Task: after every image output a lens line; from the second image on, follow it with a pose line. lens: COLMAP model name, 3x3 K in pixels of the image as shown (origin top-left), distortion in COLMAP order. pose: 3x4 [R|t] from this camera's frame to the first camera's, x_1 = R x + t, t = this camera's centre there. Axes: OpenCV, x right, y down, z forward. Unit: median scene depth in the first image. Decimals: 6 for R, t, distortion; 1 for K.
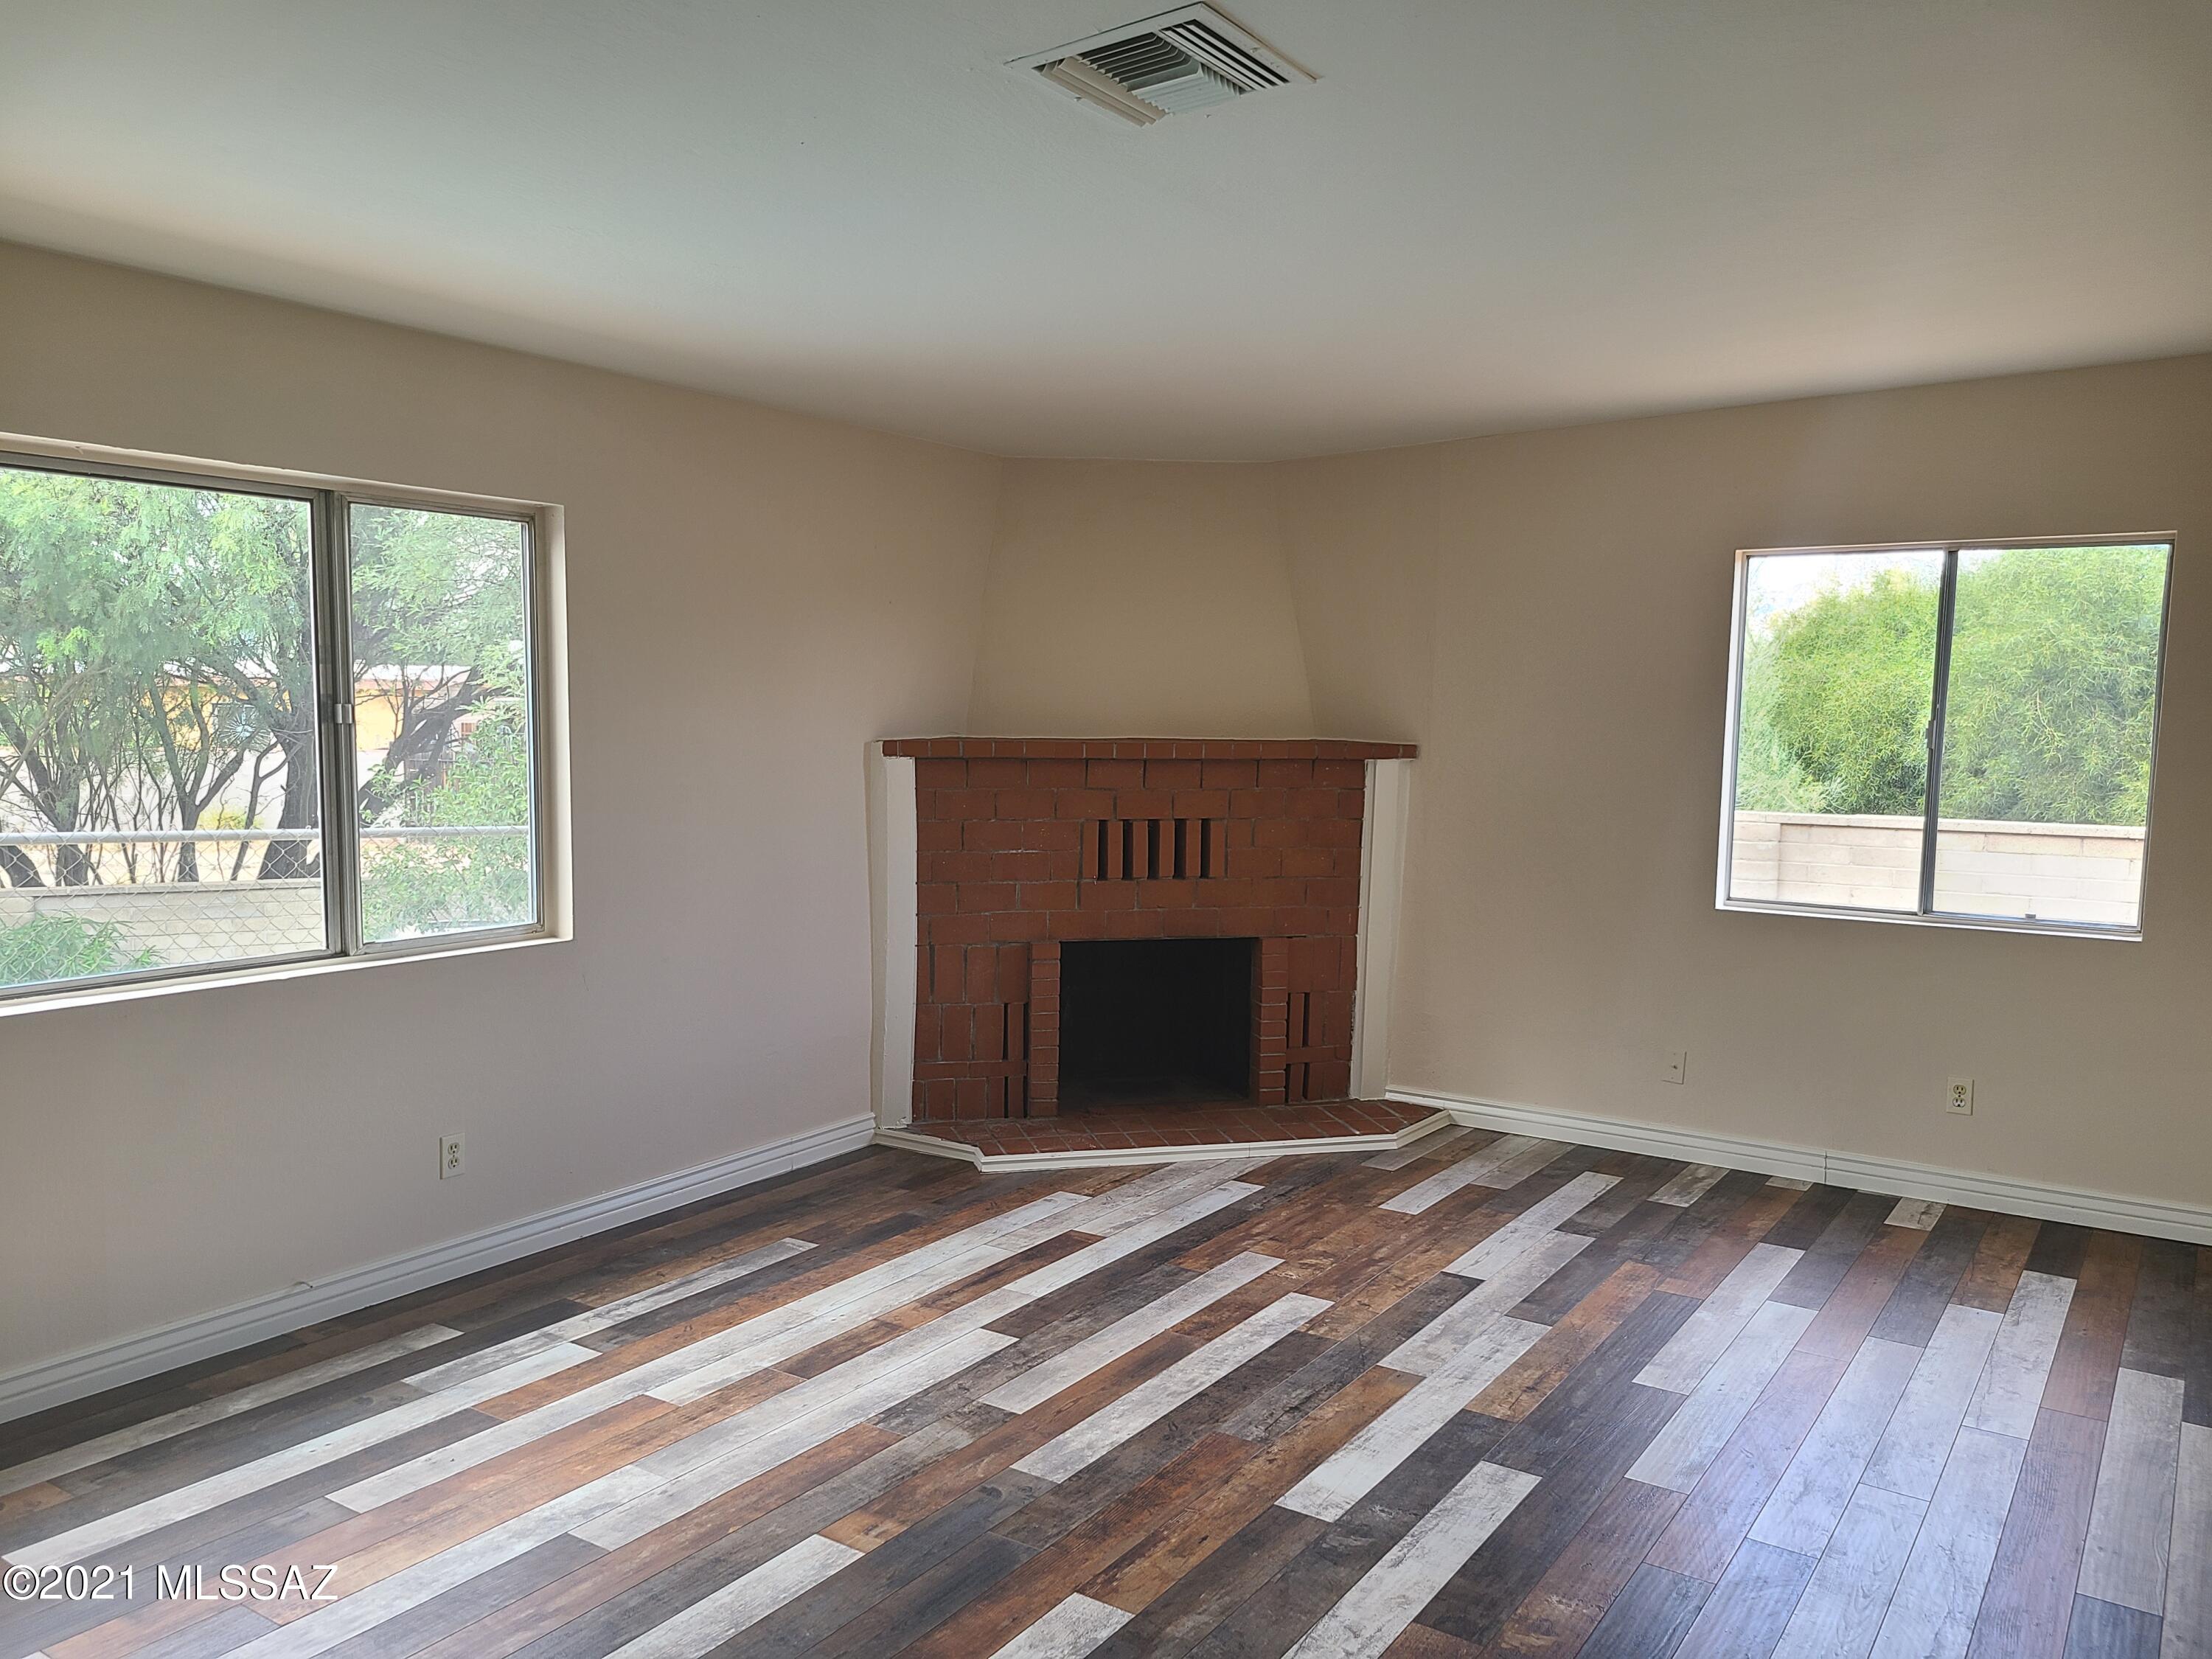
lens RADIAL K [[1653.3, 0, 1088.0], [0, 1653.3, 826.2], [0, 0, 1]] dist [0.041553, -0.014425]
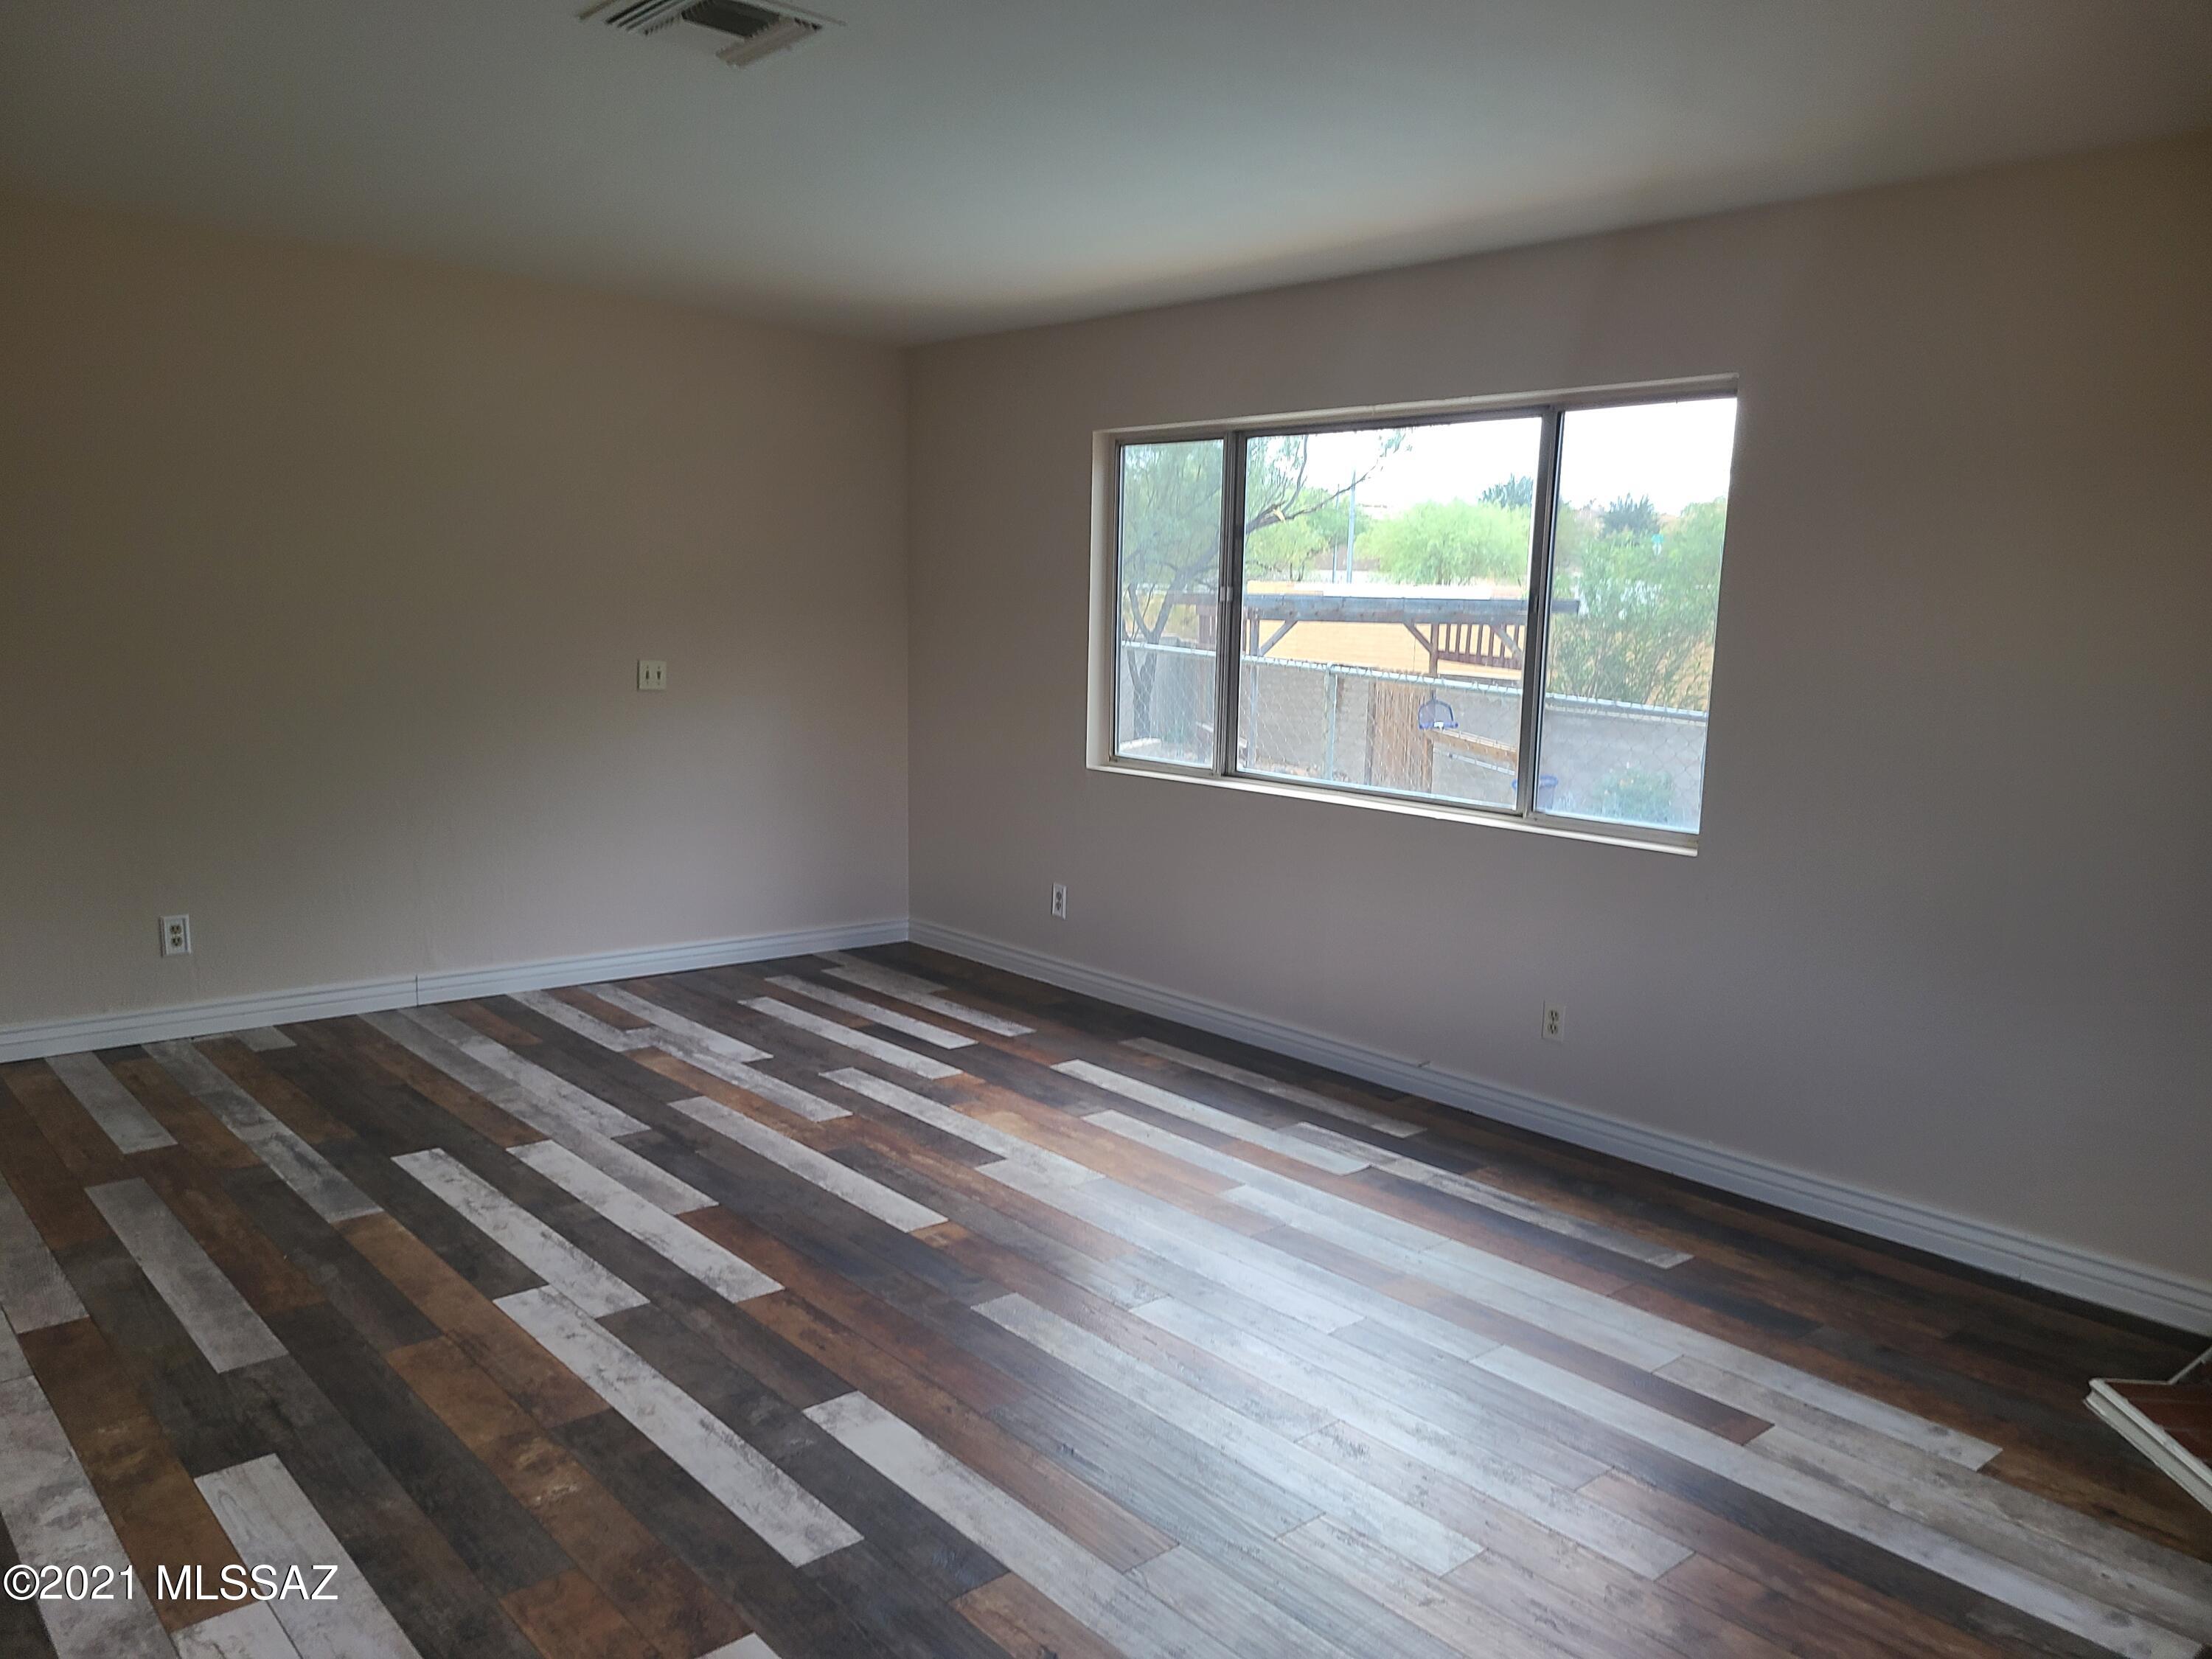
lens RADIAL K [[1653.3, 0, 1086.7], [0, 1653.3, 843.0], [0, 0, 1]] dist [0.041553, -0.014425]
pose [[-0.251374, 0.132375, -0.958795, 0.751294], [-0.097224, 0.982139, 0.161088, -0.061410], [0.962995, 0.133712, -0.234014, 1.017107]]
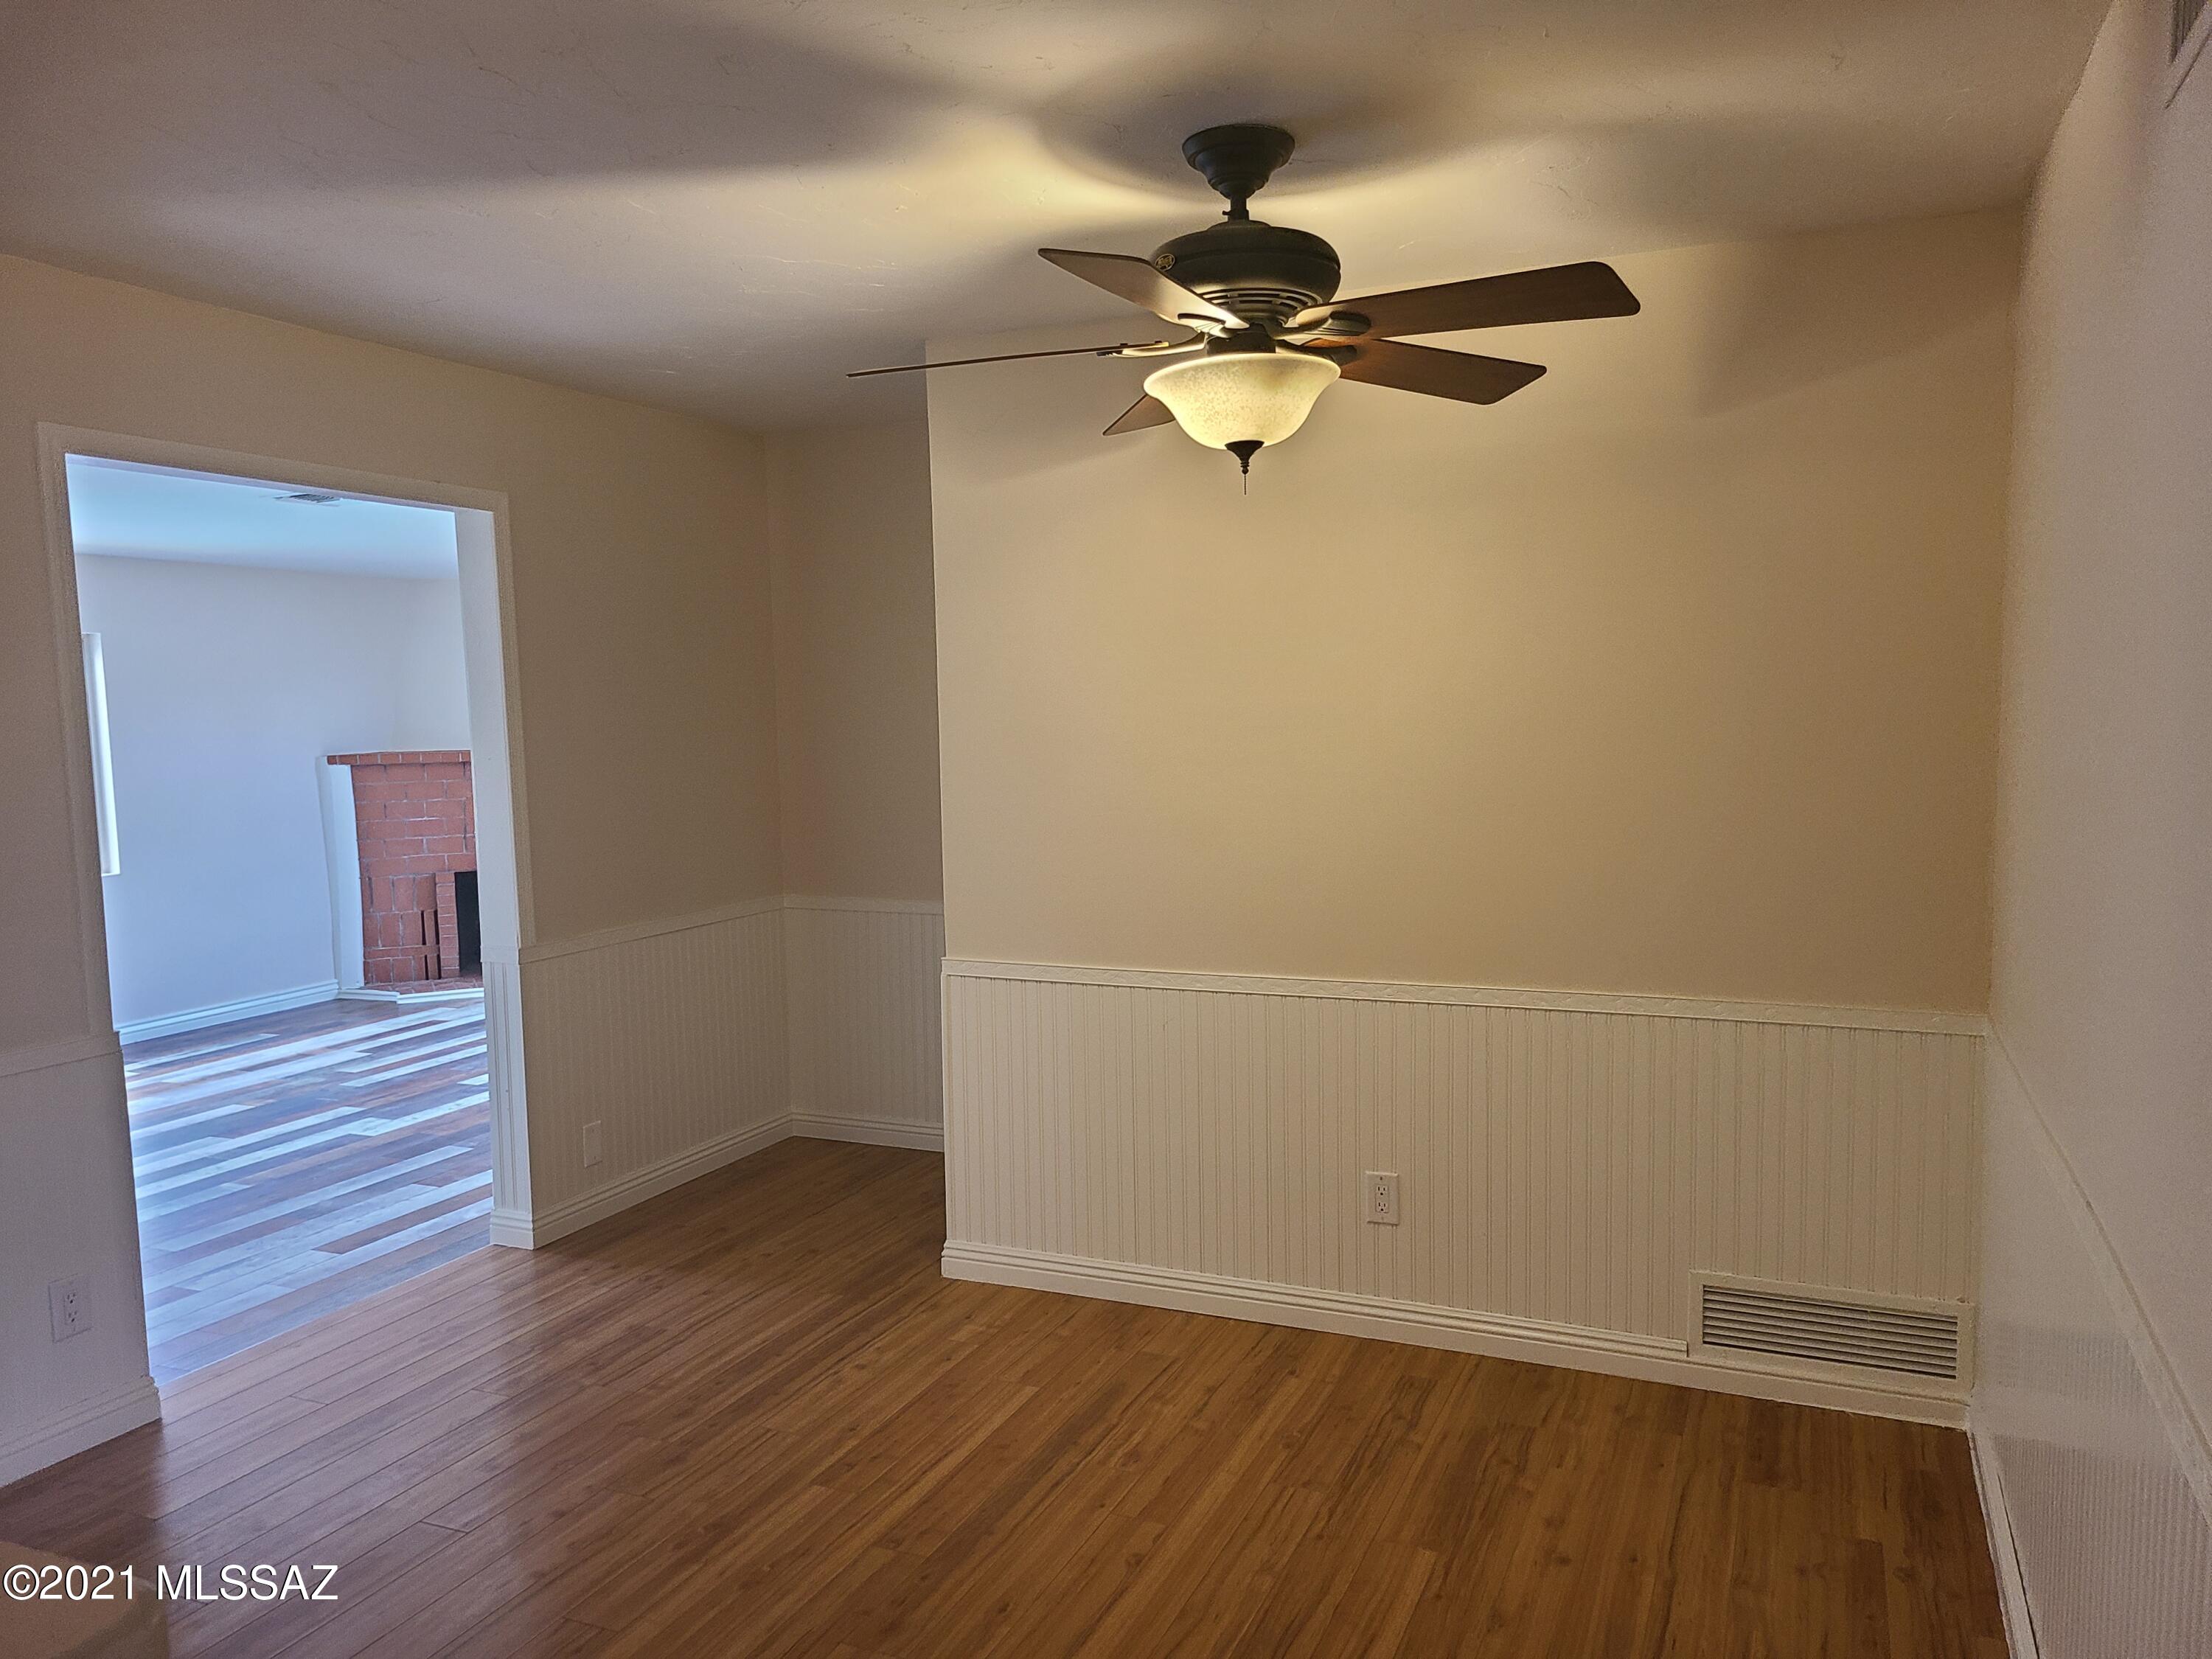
lens RADIAL K [[1653.3, 0, 1105.3], [0, 1653.3, 836.6], [0, 0, 1]] dist [0.041553, -0.014425]
pose [[0.980444, -0.038010, 0.193095, 0.438237], [0.035940, 0.999253, 0.014215, 0.048016], [-0.193491, -0.006997, 0.981077, -1.118393]]
